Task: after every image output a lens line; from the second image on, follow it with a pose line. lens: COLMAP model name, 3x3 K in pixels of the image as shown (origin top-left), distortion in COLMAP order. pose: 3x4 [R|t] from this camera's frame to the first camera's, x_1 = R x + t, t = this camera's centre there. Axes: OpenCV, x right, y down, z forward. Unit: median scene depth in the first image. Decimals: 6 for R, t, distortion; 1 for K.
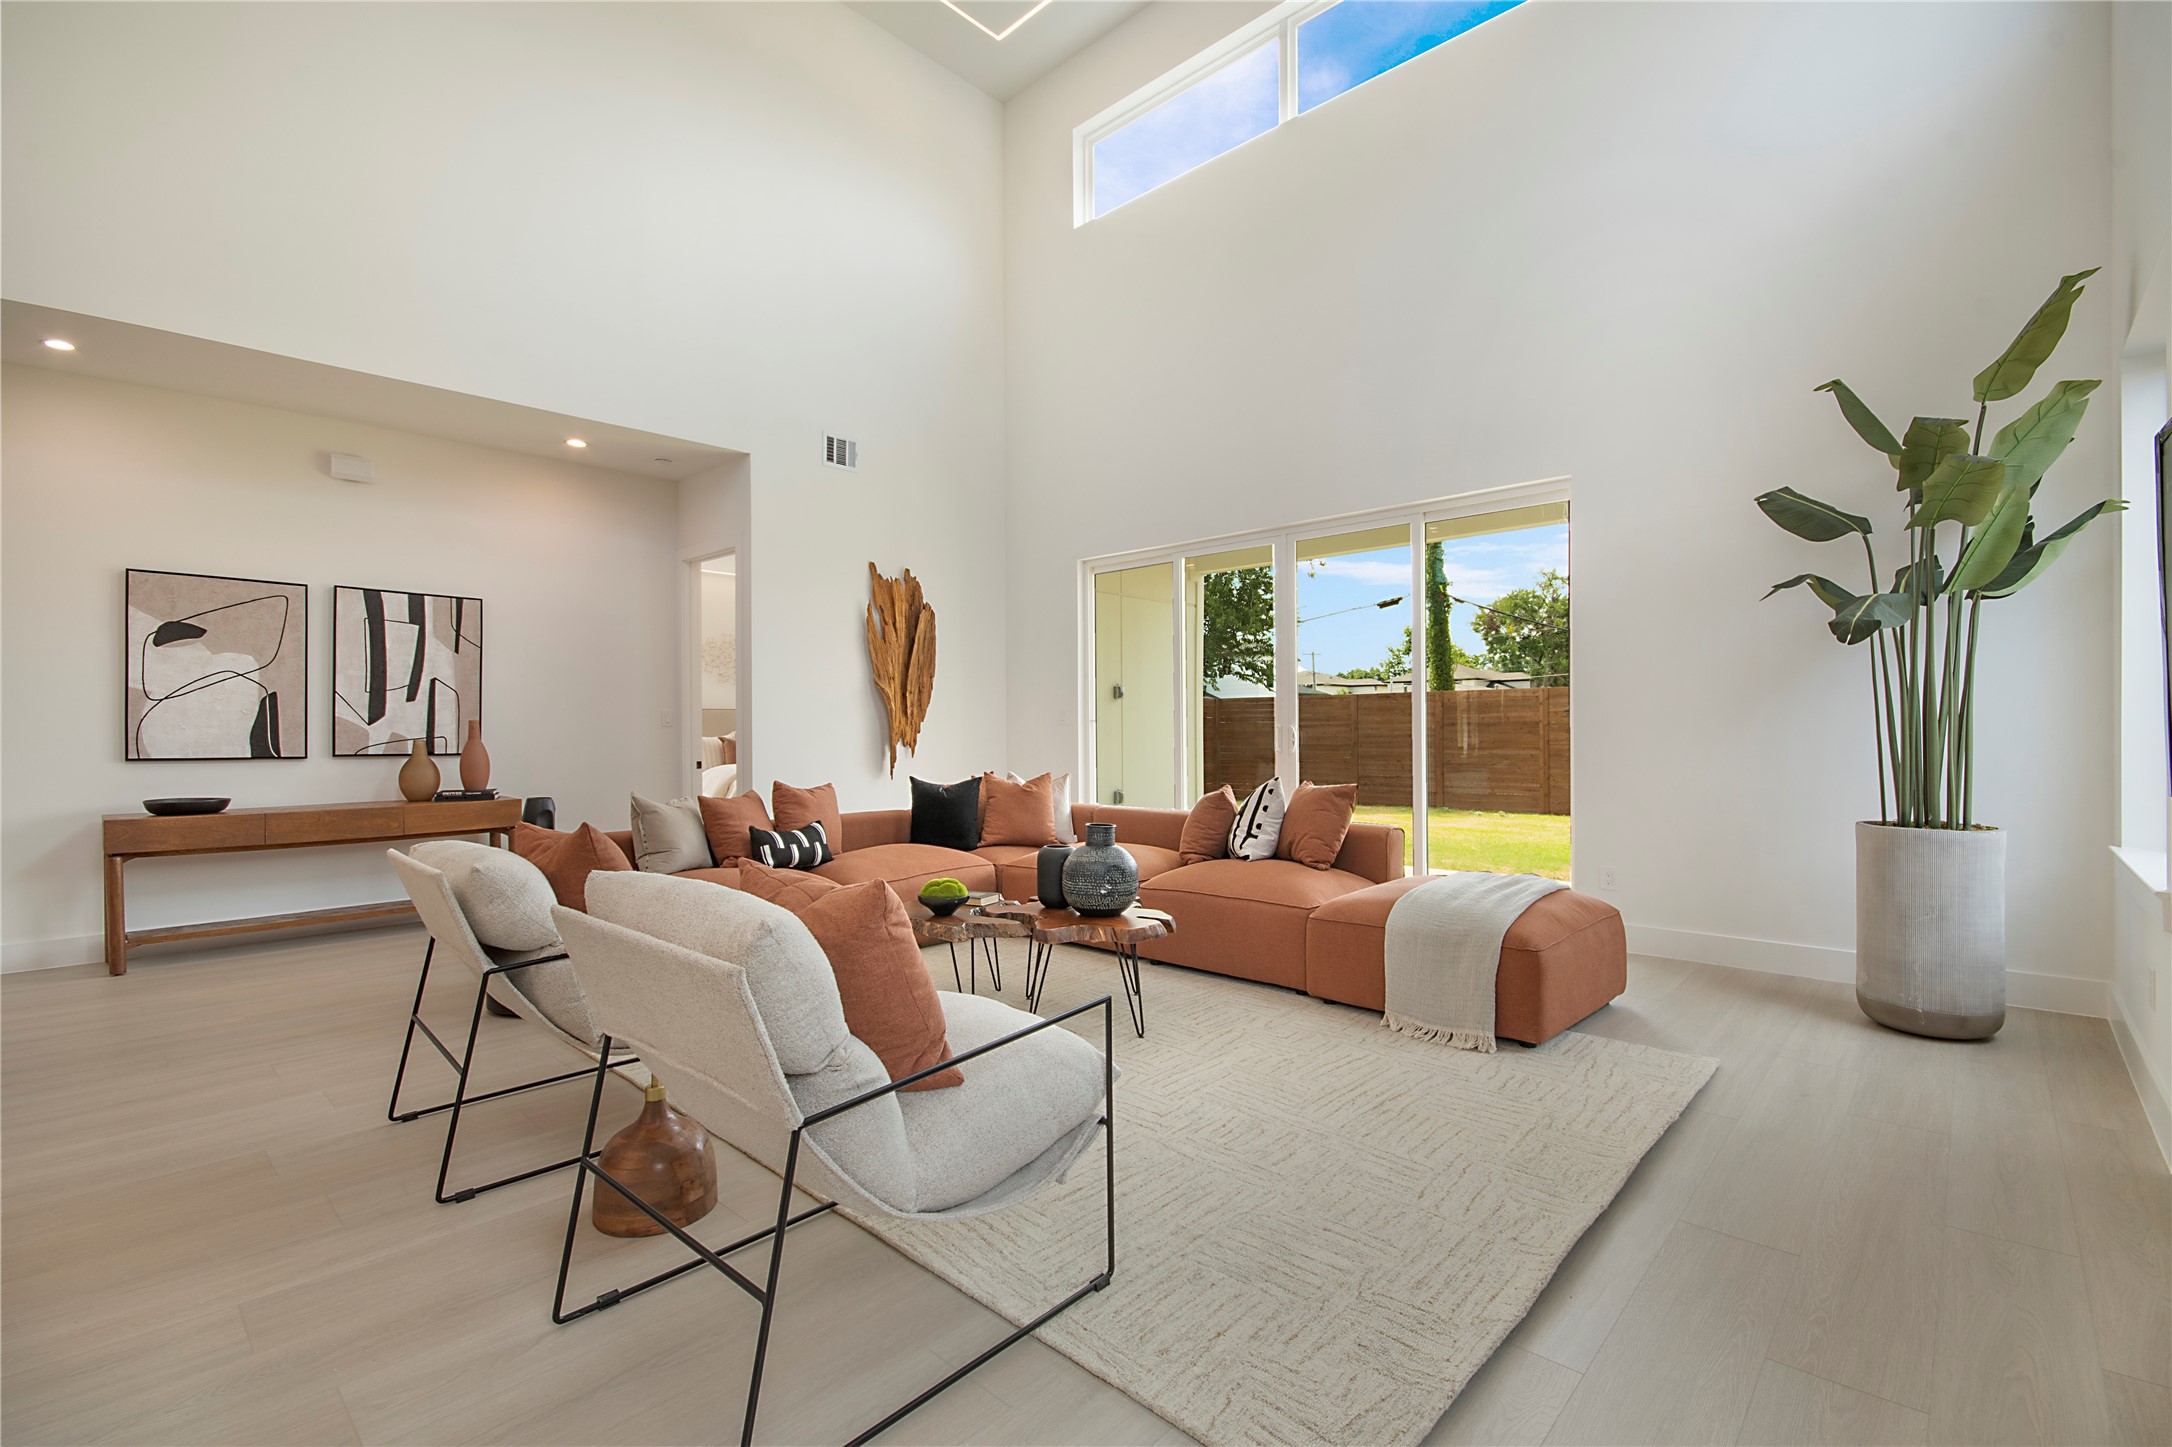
lens RADIAL K [[960.7, 0, 1077.3], [0, 960.7, 729.1], [0, 0, 1]] dist [0.010943, -0.010925]
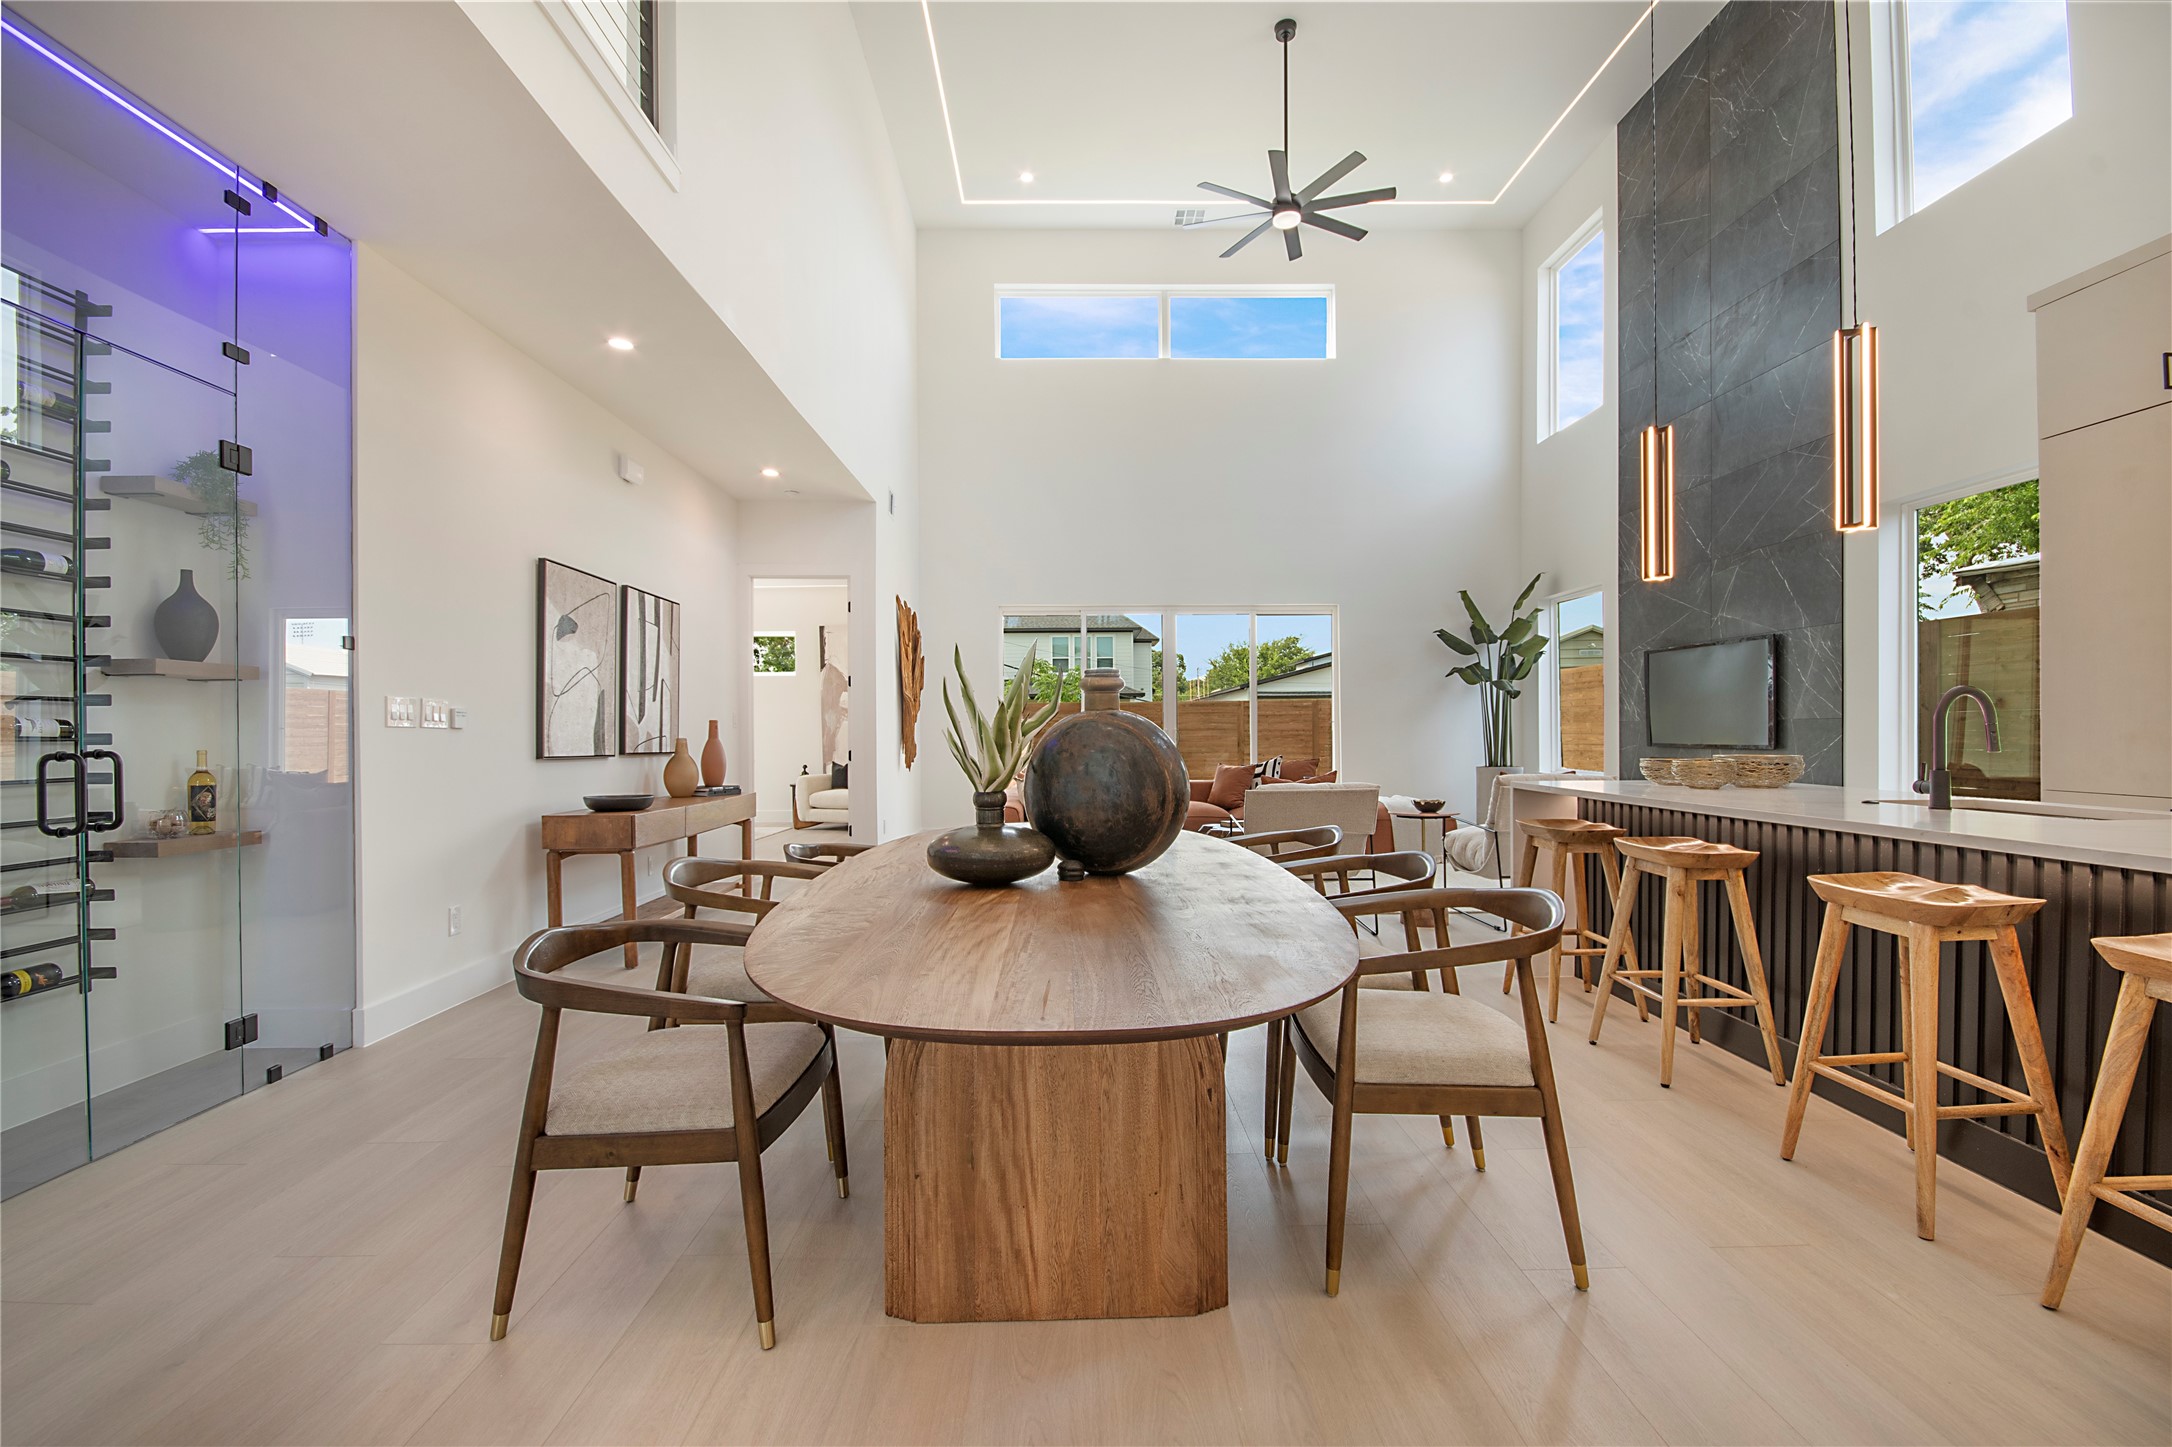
lens RADIAL K [[947.1, 0, 1094.2], [0, 947.1, 732.6], [0, 0, 1]] dist [-0.000774, -0.008939]
pose [[0.711497, 0.001738, 0.702687, -1.115546], [0.002895, 0.999981, -0.005405, 0.011419], [-0.702683, 0.005880, 0.711479, -0.039958]]
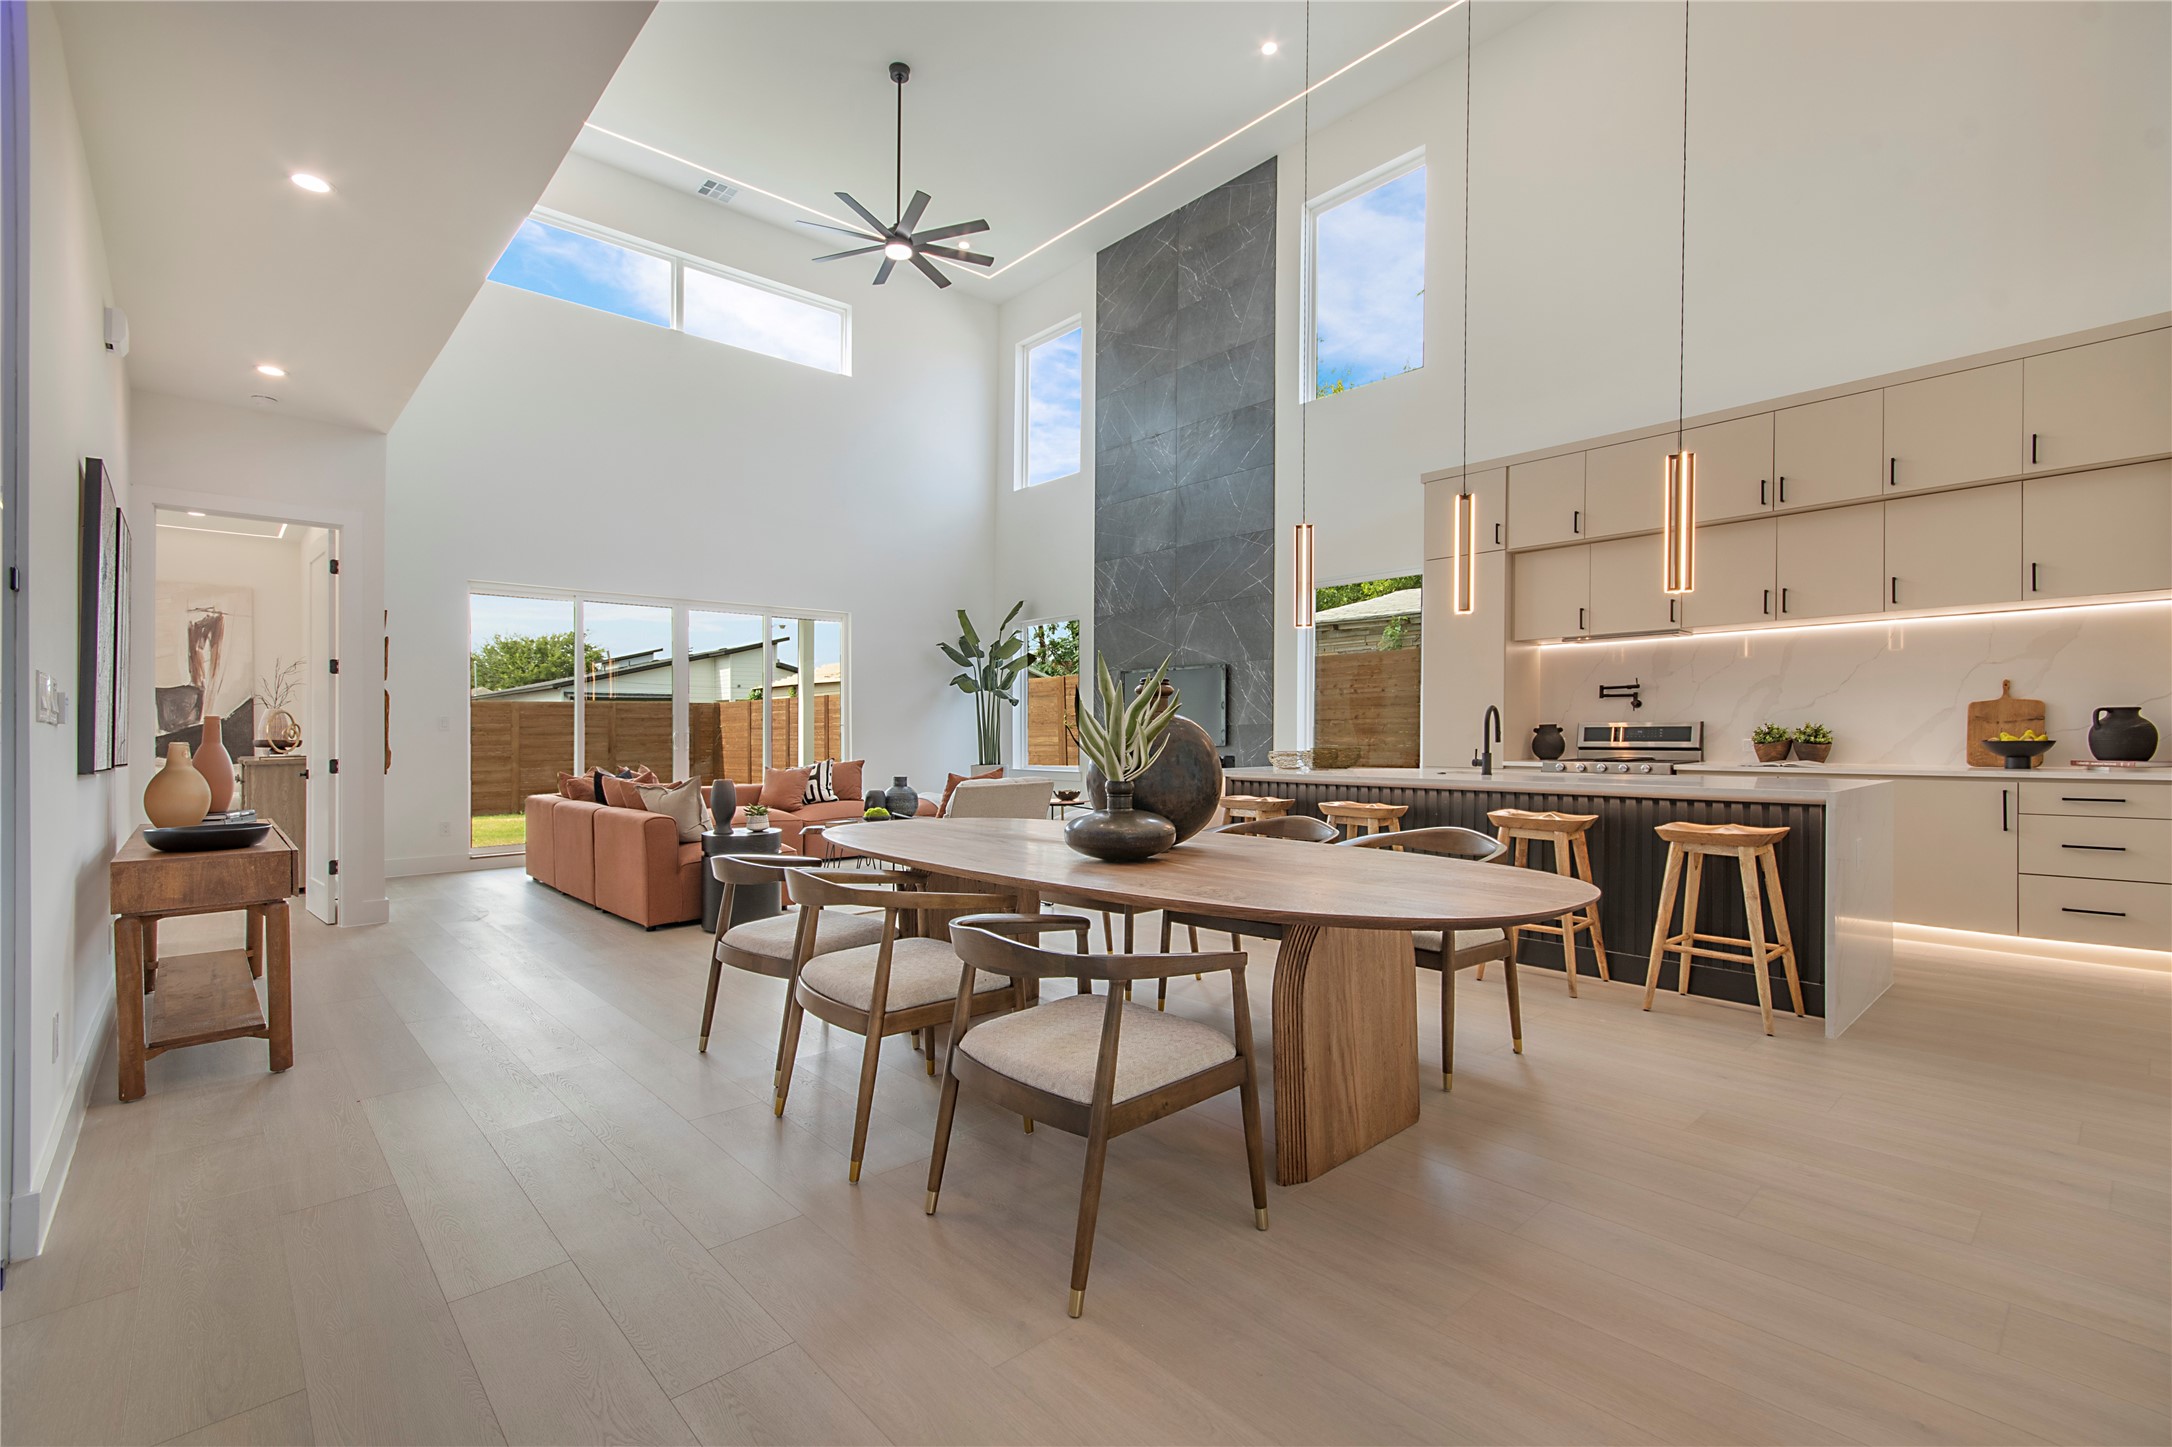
lens RADIAL K [[960.7, 0, 1077.3], [0, 960.7, 729.1], [0, 0, 1]] dist [0.010943, -0.010925]
pose [[0.076176, 0.009210, 0.997052, -1.381777], [0.008855, 0.999912, -0.009913, 0.013507], [-0.997055, 0.009584, 0.076087, 0.322053]]
